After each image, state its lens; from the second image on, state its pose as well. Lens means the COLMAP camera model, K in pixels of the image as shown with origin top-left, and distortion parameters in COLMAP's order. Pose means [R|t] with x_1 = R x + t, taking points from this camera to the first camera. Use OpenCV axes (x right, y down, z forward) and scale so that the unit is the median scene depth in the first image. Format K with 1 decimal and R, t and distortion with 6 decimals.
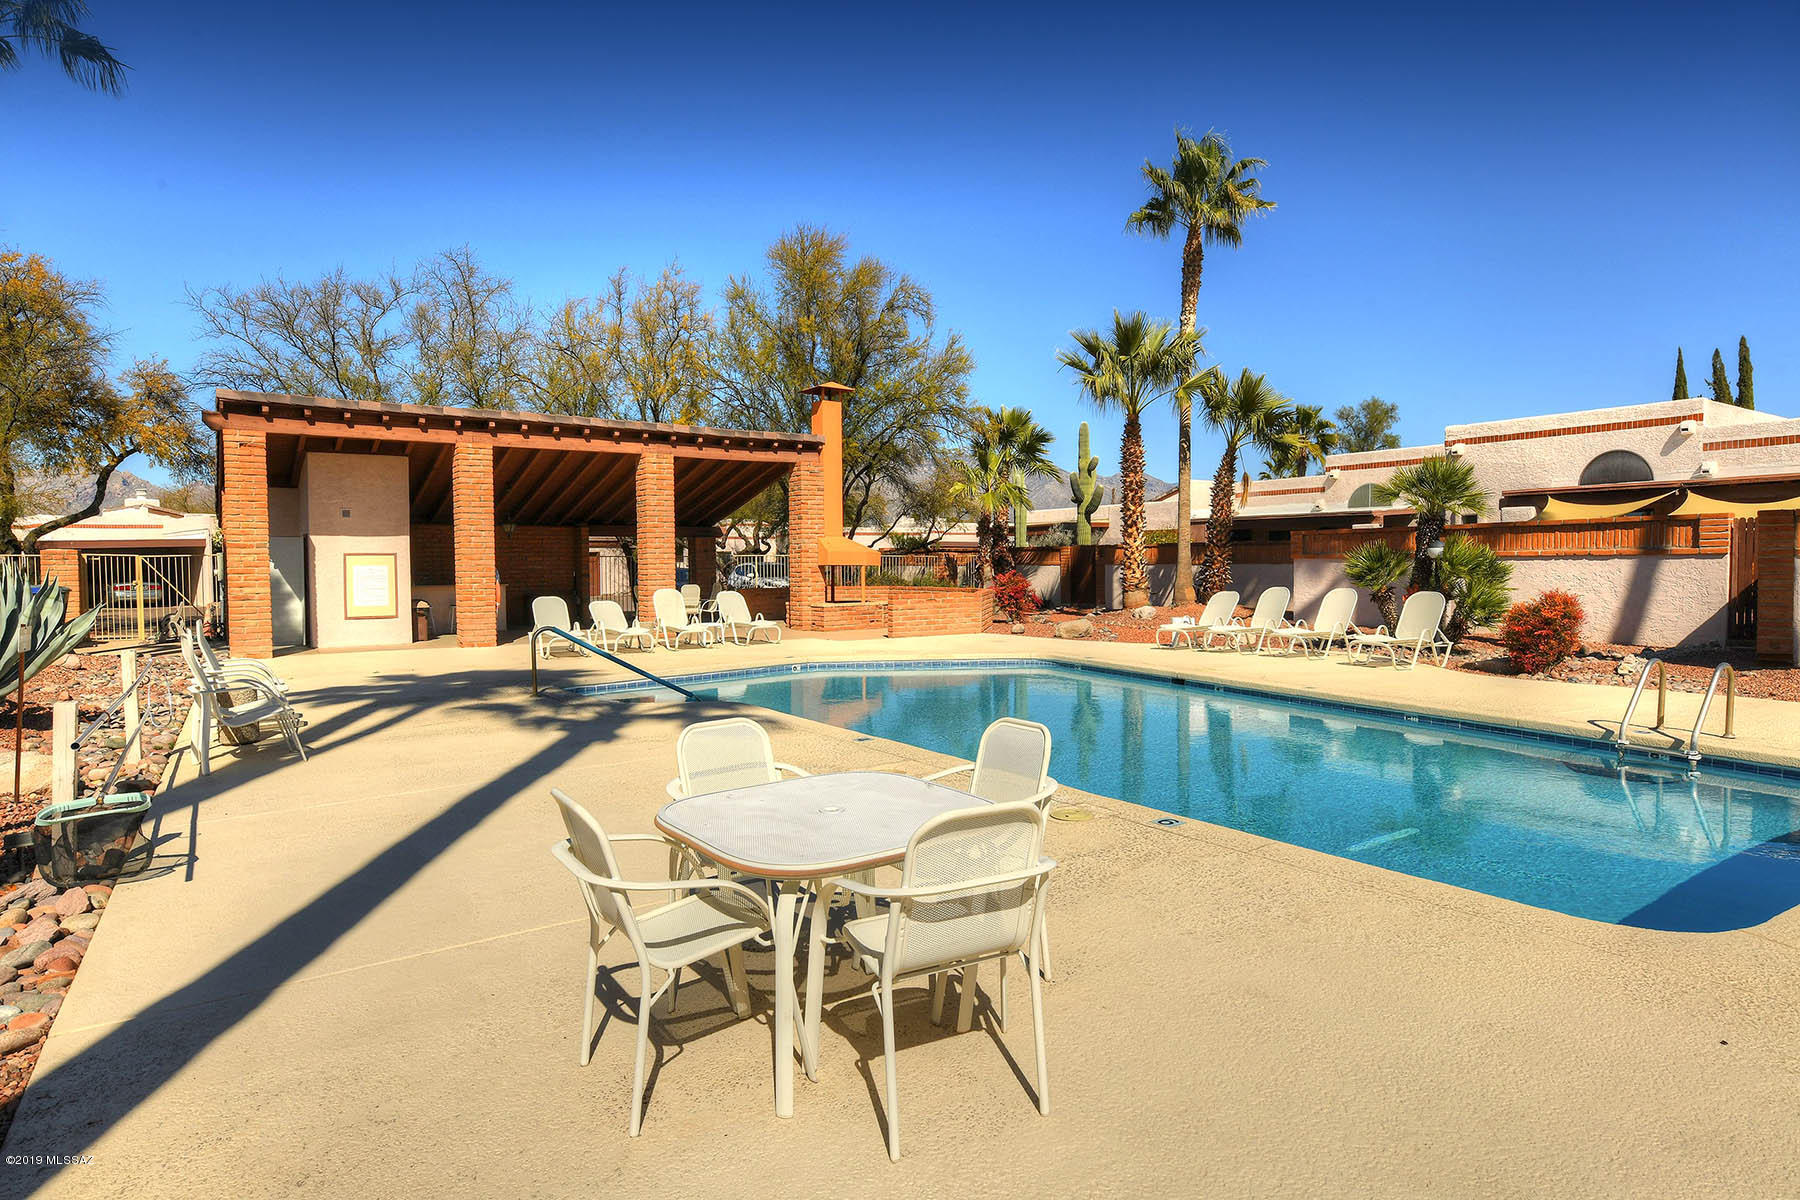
lens RADIAL K [[1059.2, 0, 900.6], [0, 1059.2, 603.7], [0, 0, 1]] dist [-0.025165, -0.000565]
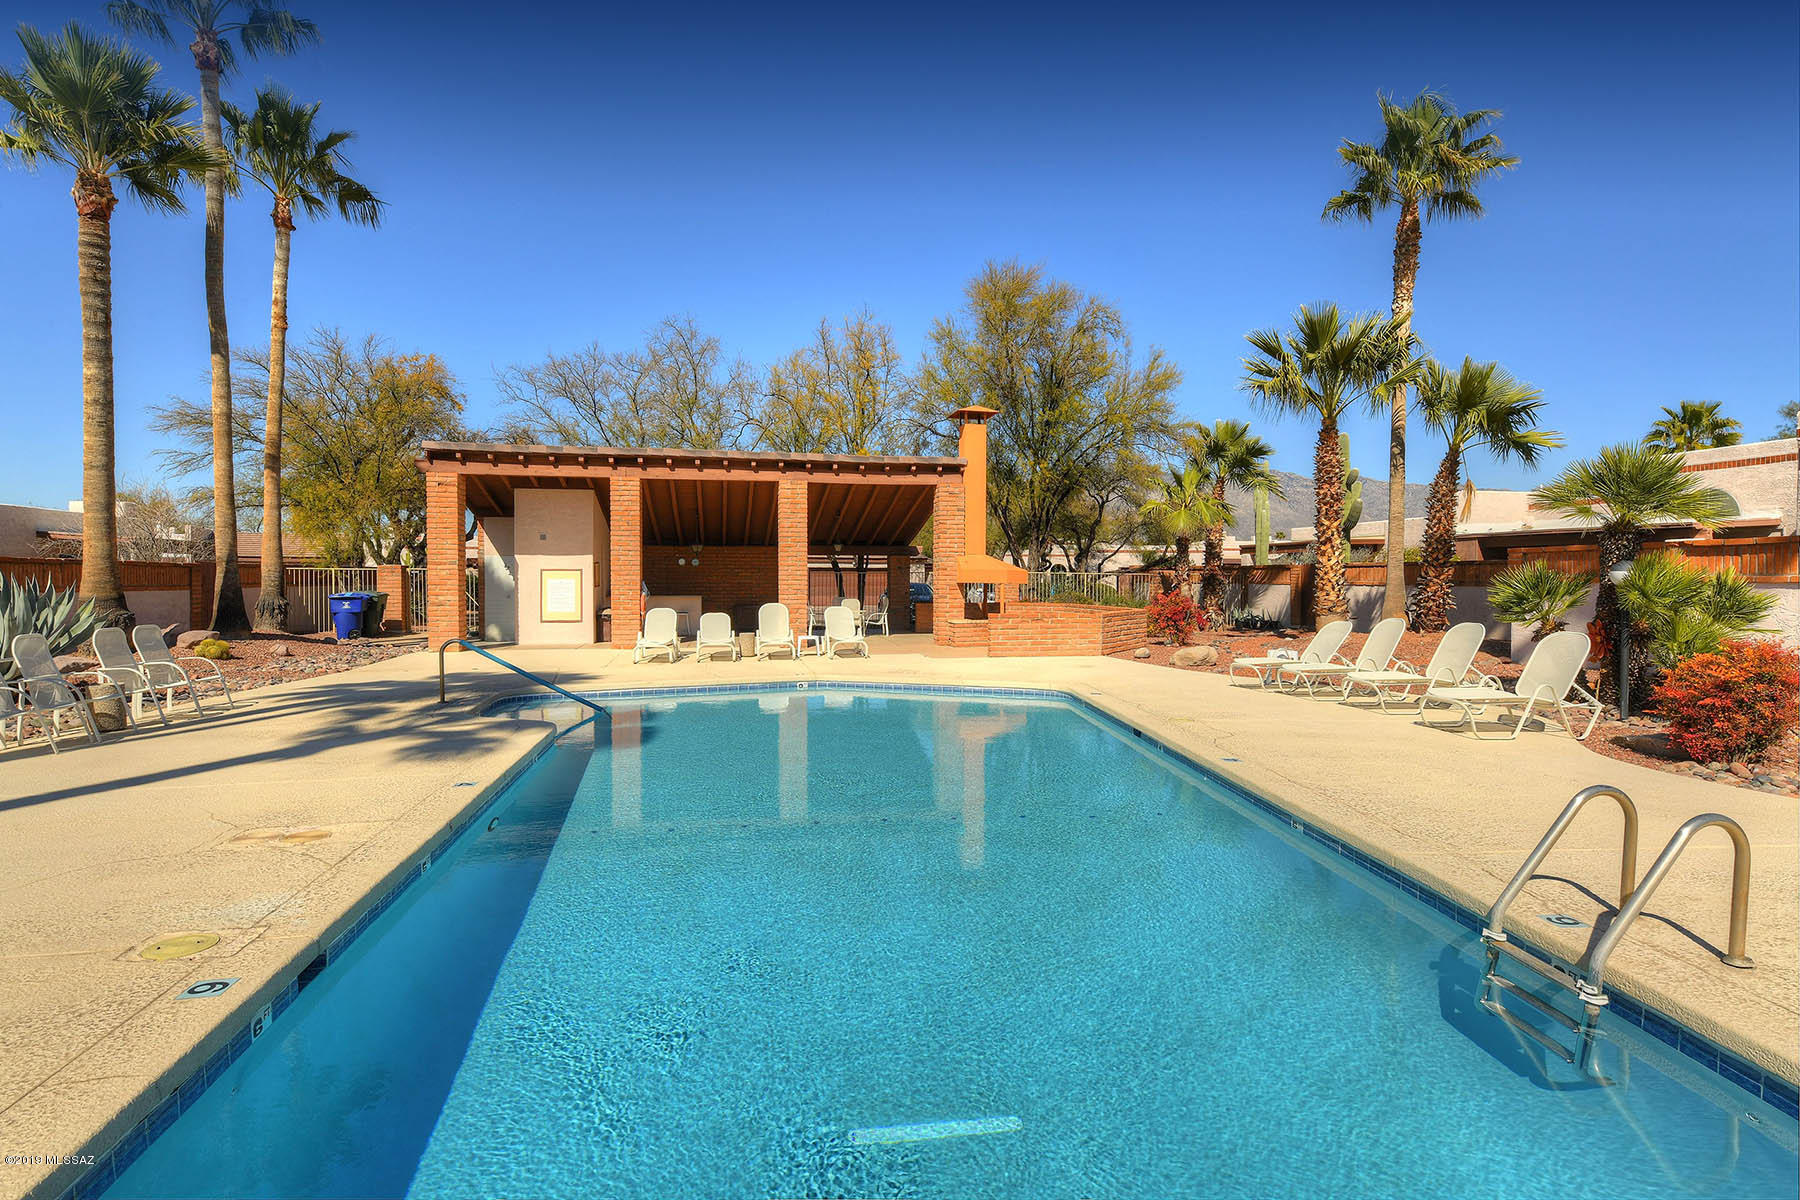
lens RADIAL K [[898.3, 0, 899.5], [0, 898.3, 592.6], [0, 0, 1]] dist [-0.022827, -0.001287]
pose [[0.906415, 0.016278, -0.422075, 0.232901], [-0.024894, 0.999579, -0.014911, -0.012144], [0.421654, 0.024023, 0.906439, 0.176053]]
